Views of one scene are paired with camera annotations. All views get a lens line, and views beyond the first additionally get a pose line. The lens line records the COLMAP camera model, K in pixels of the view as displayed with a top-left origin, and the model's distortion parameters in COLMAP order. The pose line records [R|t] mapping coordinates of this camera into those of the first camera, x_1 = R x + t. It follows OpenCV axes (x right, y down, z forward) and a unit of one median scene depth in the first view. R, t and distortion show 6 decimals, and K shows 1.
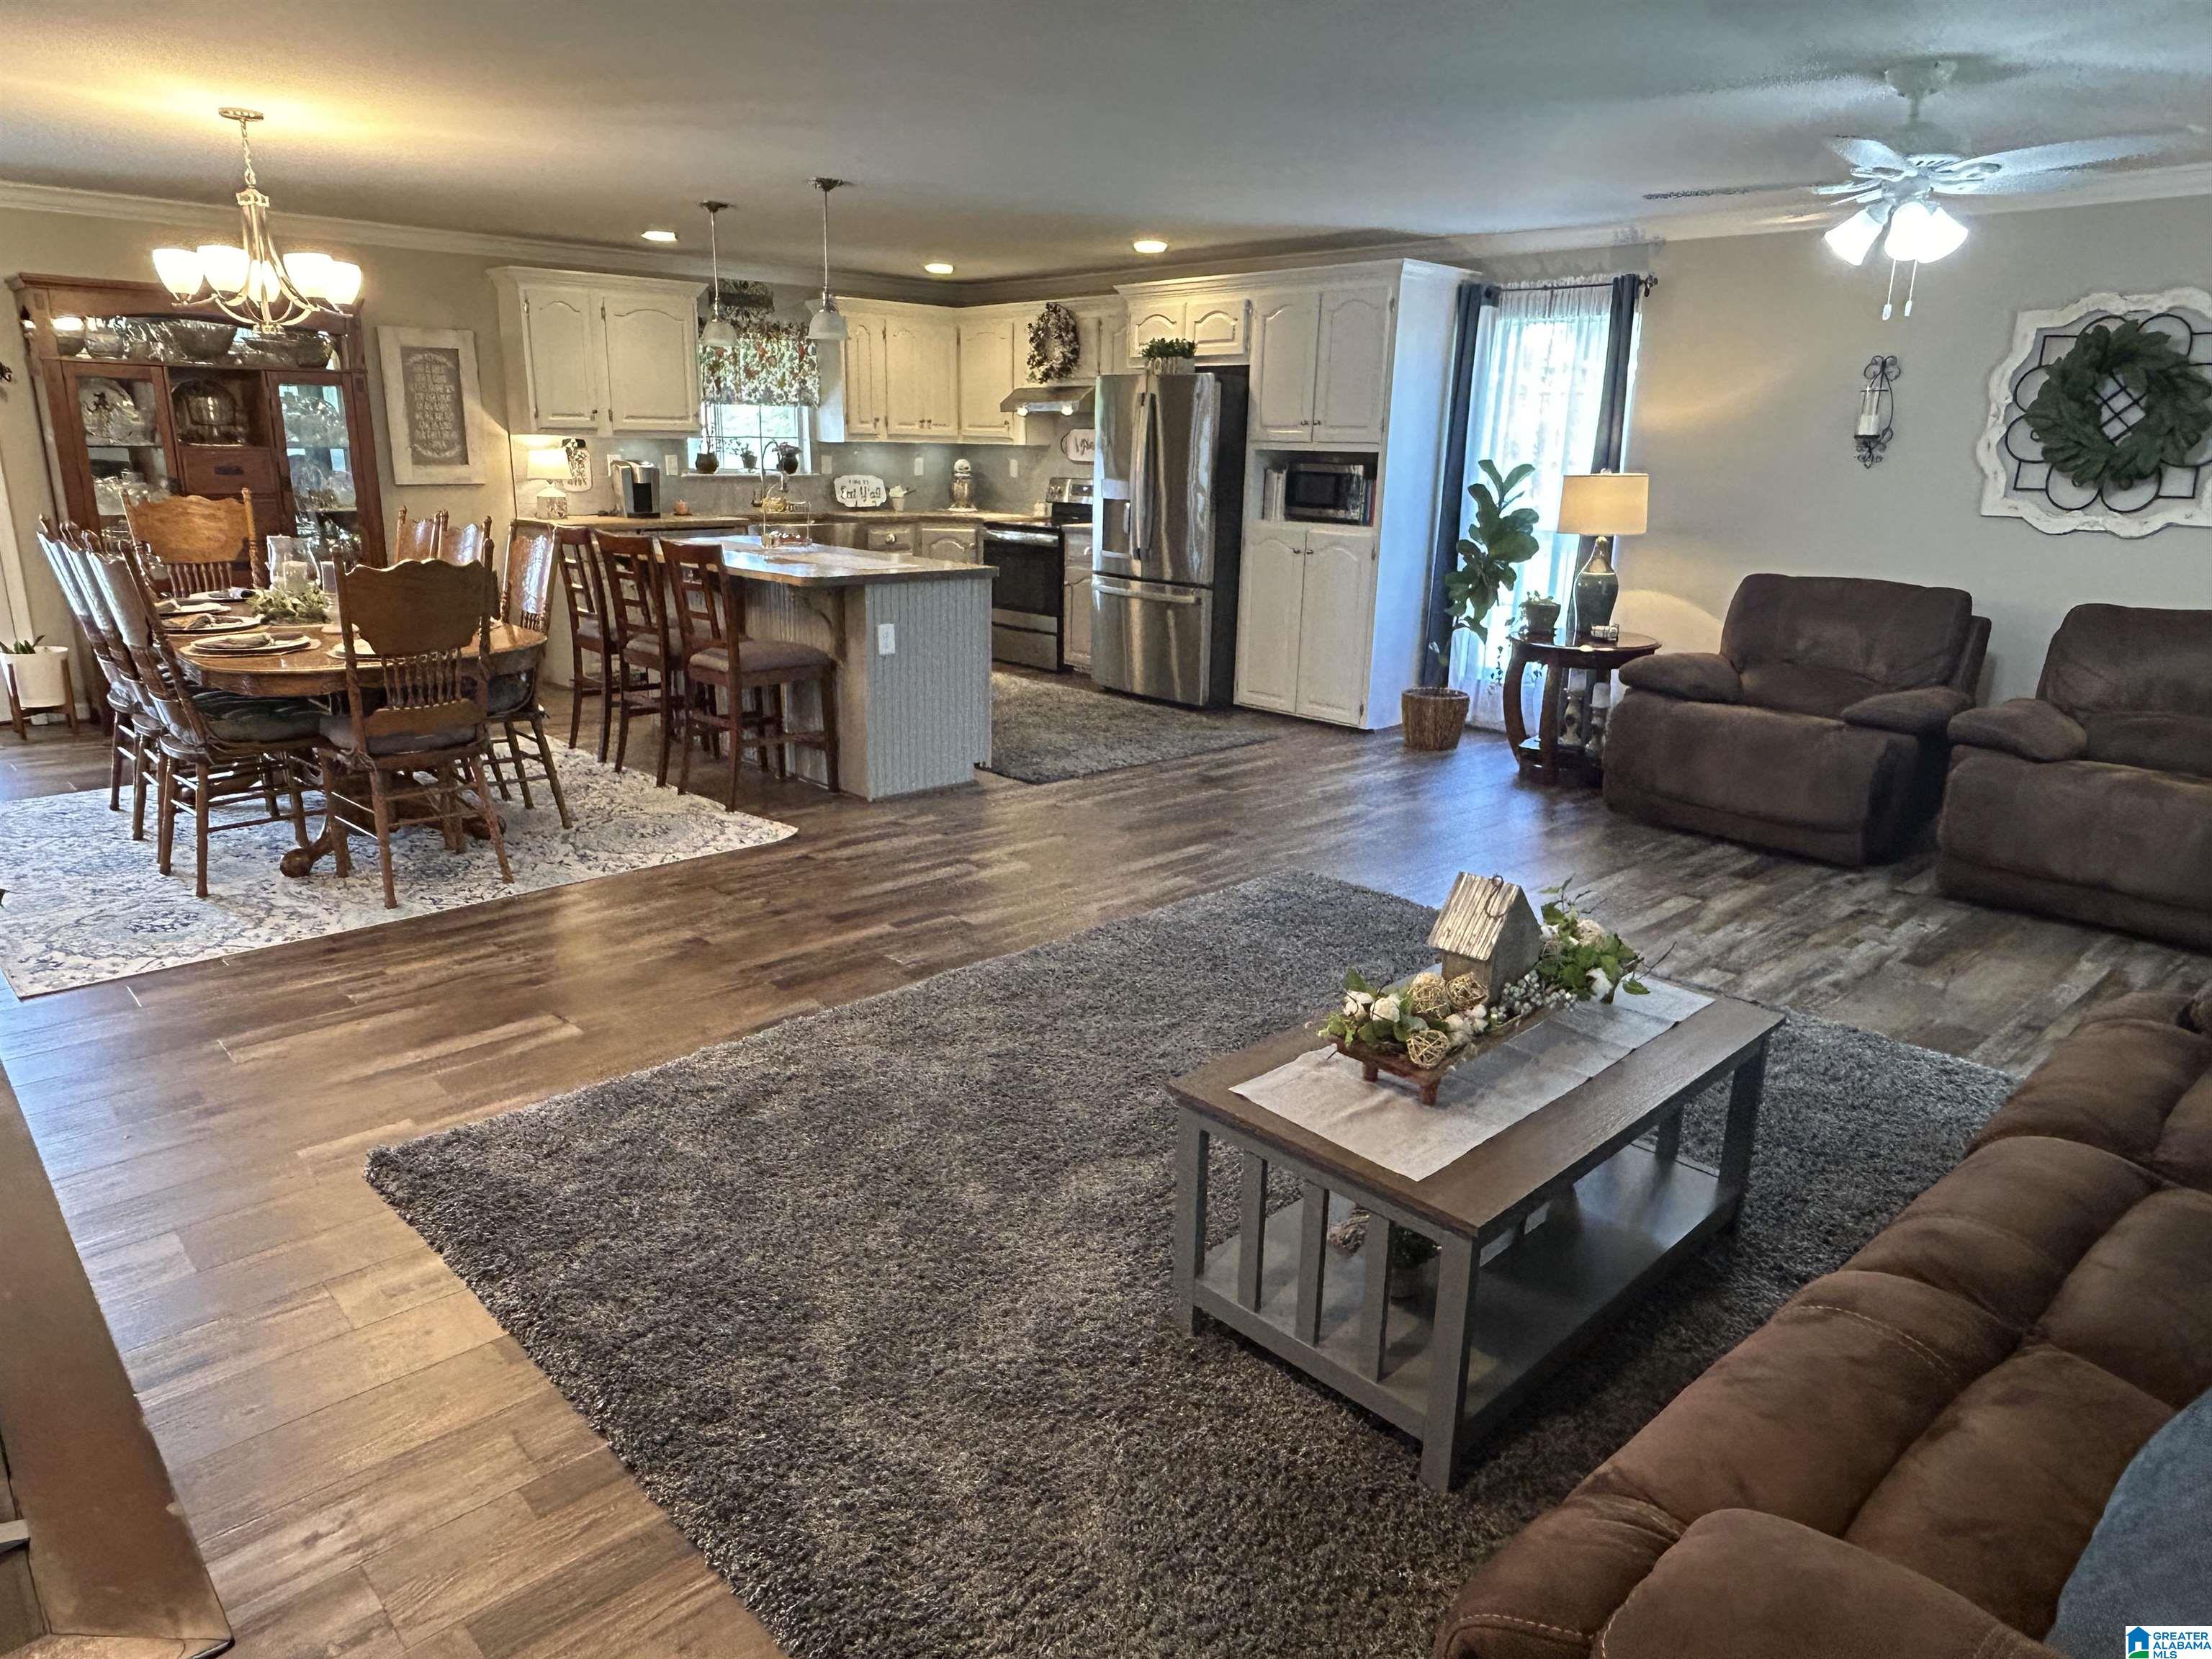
lens RADIAL K [[1420.5, 0, 1106.0], [0, 1420.5, 829.5], [0, 0, 1]] dist [0.018858, -0.000536]
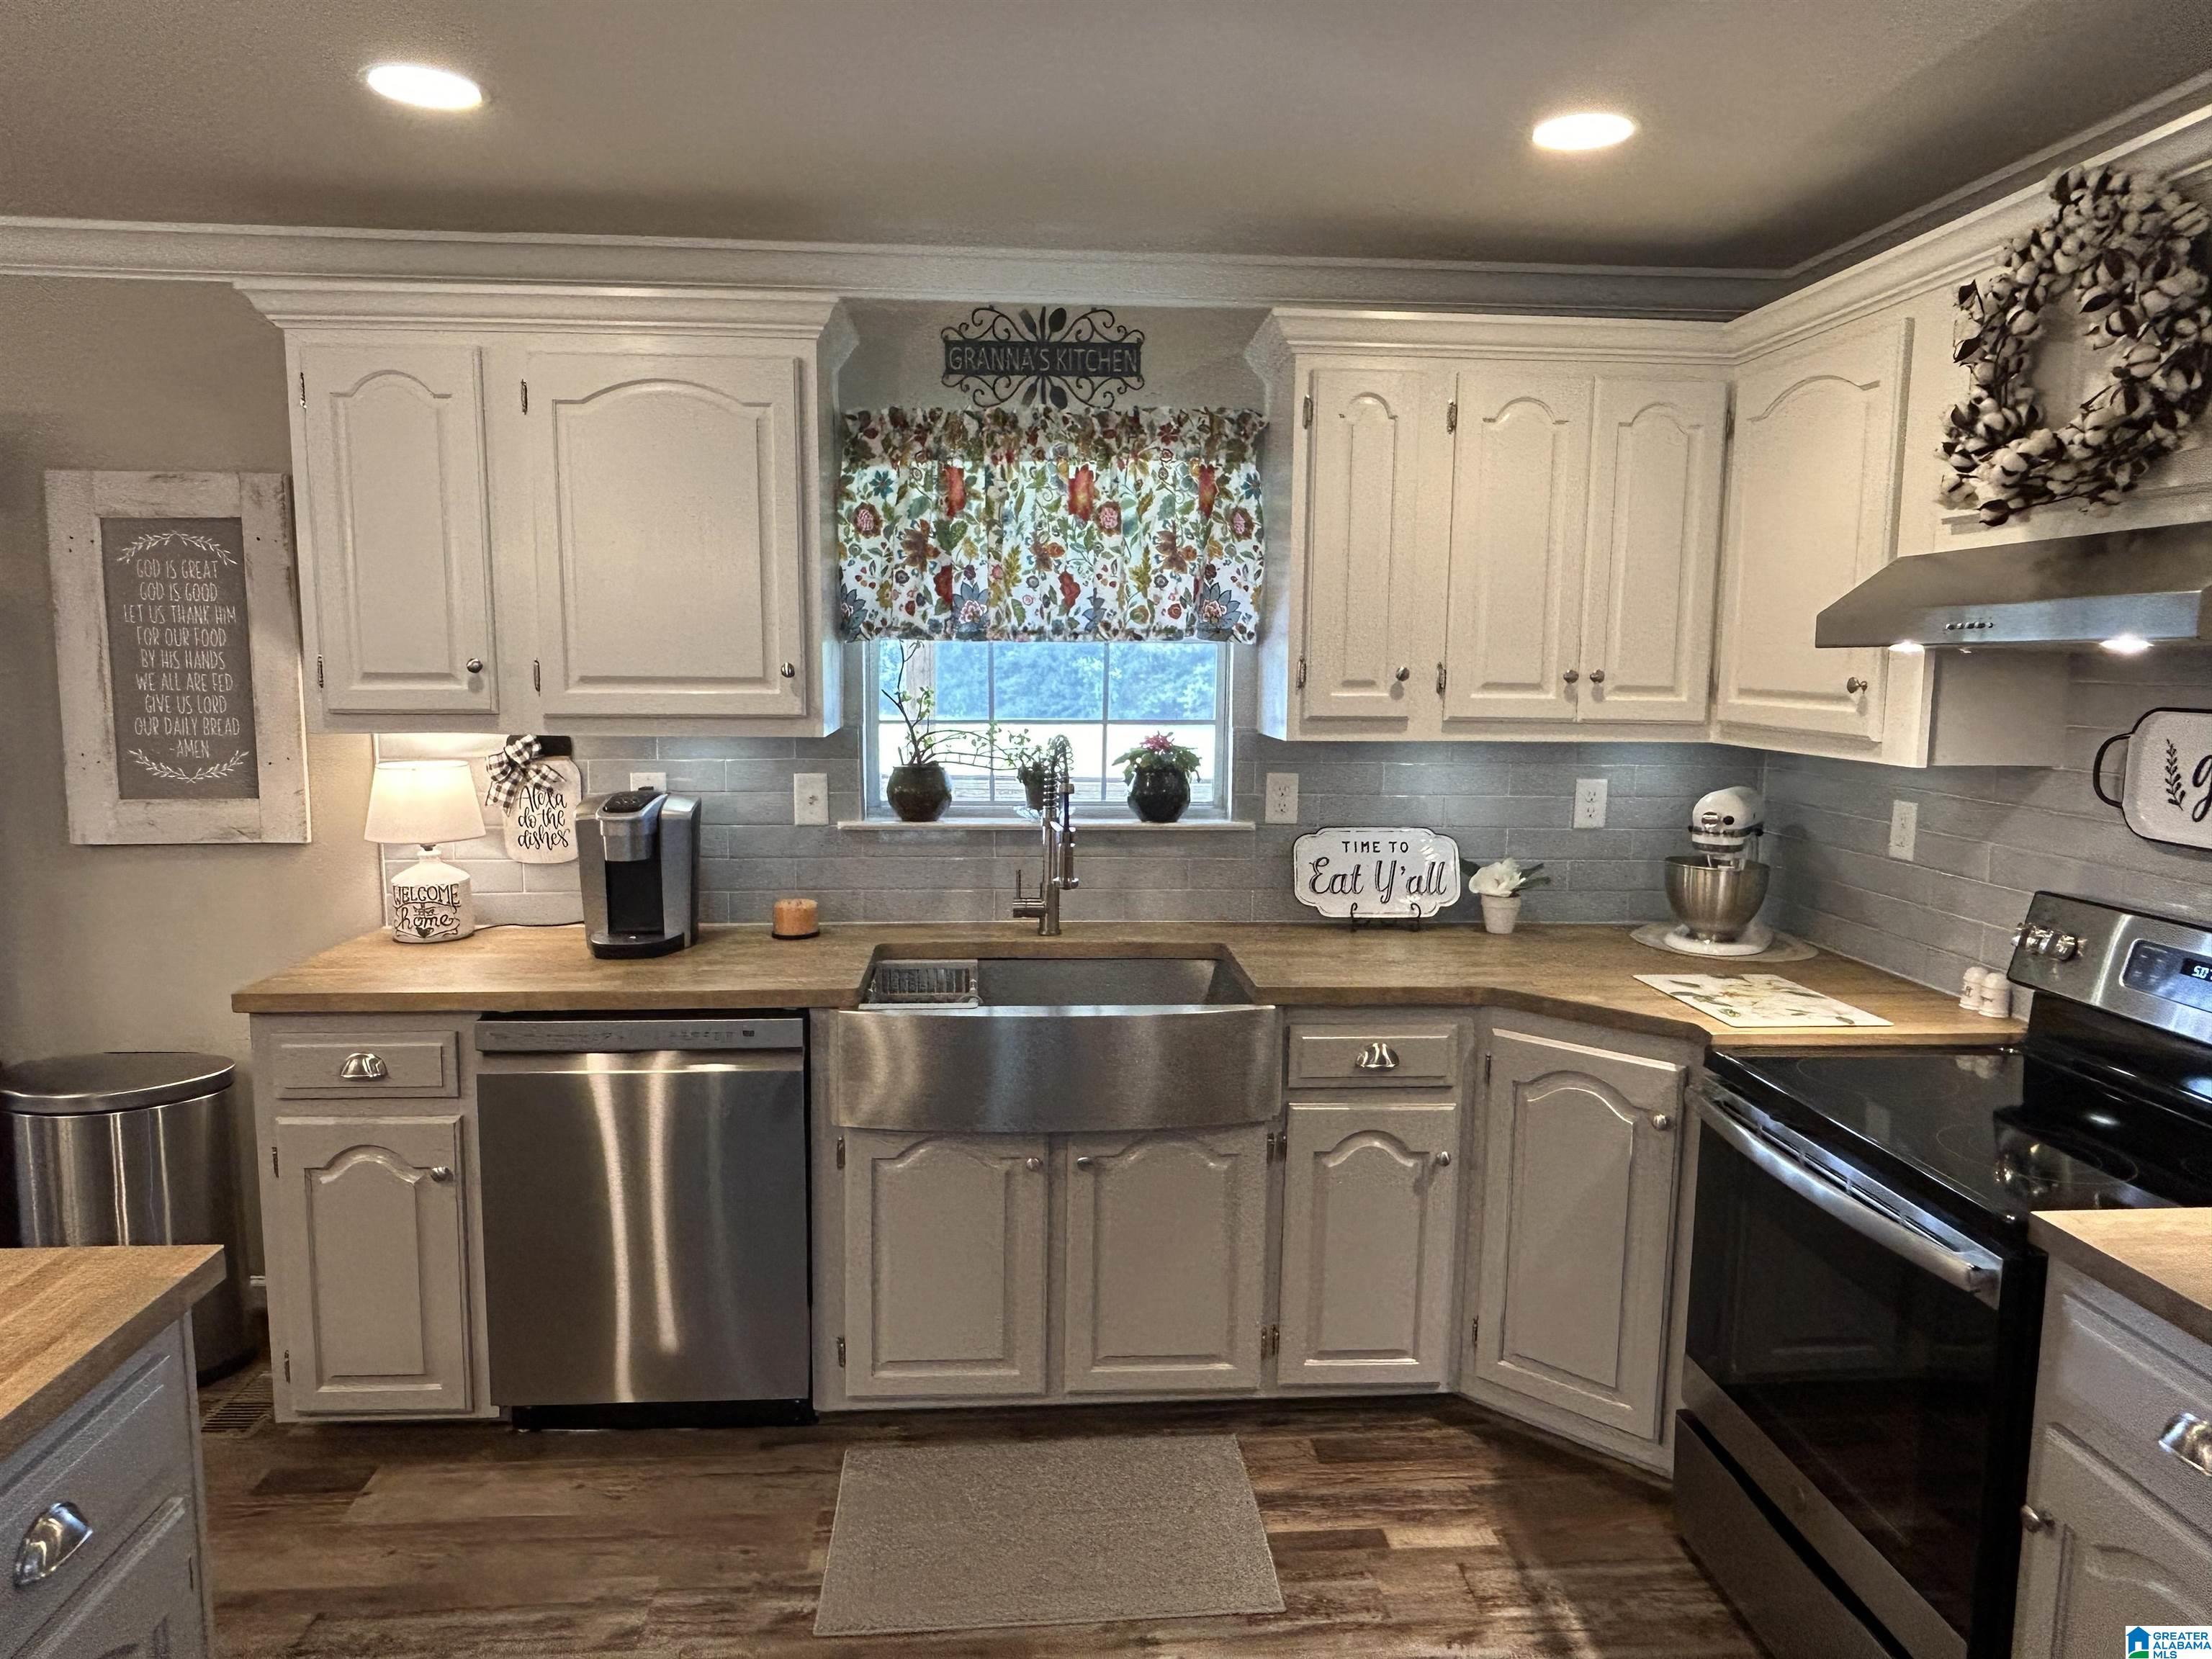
lens RADIAL K [[1420.5, 0, 1106.0], [0, 1420.5, 829.5], [0, 0, 1]] dist [0.018858, -0.000536]
pose [[0.778066, 0.068227, -0.624467, -0.010057], [-0.163153, 0.981919, -0.096003, -0.221099], [0.606626, 0.176580, 0.775129, 0.747057]]
